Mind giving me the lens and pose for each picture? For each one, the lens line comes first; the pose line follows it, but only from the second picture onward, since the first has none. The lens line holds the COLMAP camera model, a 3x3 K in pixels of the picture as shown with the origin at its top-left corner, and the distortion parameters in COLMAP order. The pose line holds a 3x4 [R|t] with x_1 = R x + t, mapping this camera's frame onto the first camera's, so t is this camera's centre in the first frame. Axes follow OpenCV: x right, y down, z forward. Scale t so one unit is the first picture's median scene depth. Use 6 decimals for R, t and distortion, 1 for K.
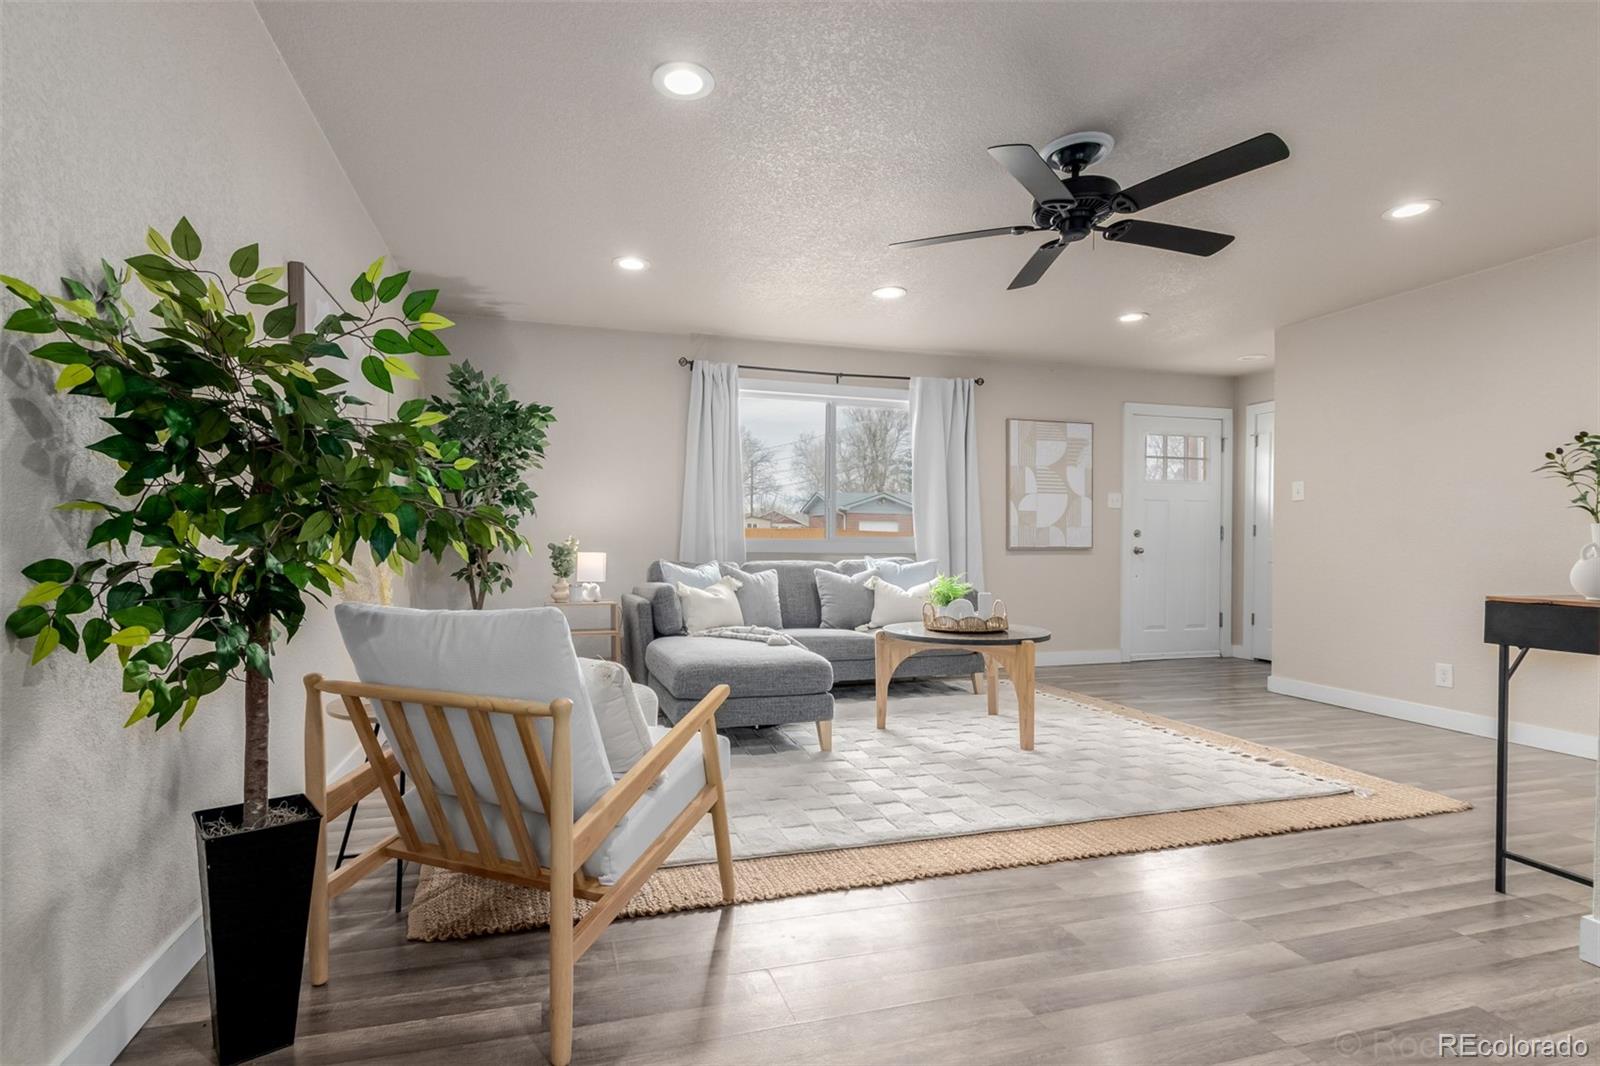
lens RADIAL K [[724.6, 0, 771.9], [0, 724.6, 545.4], [0, 0, 1]] dist [0.001522, -0.002294]
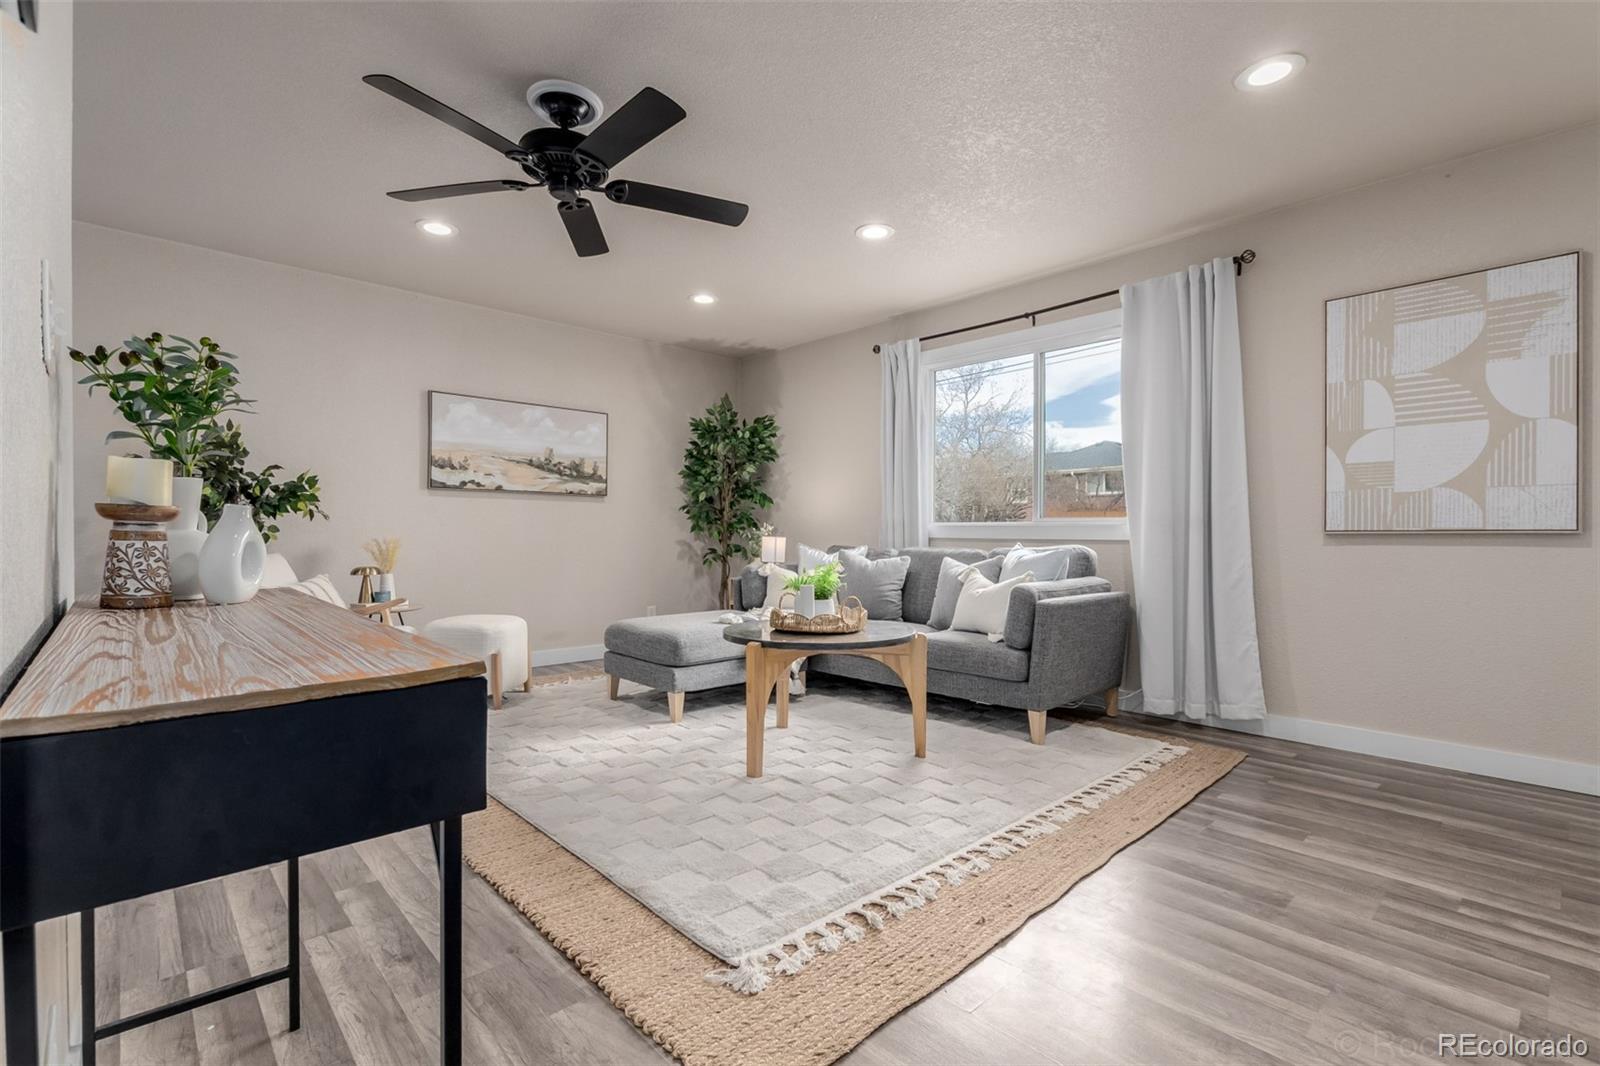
lens RADIAL K [[724.6, 0, 789.9], [0, 724.6, 531.7], [0, 0, 1]] dist [0.001522, -0.002294]
pose [[0.462651, -0.004039, -0.886531, 1.292710], [0.006757, 0.999977, -0.001029, 0.002374], [0.886515, -0.005514, 0.462667, 0.765499]]
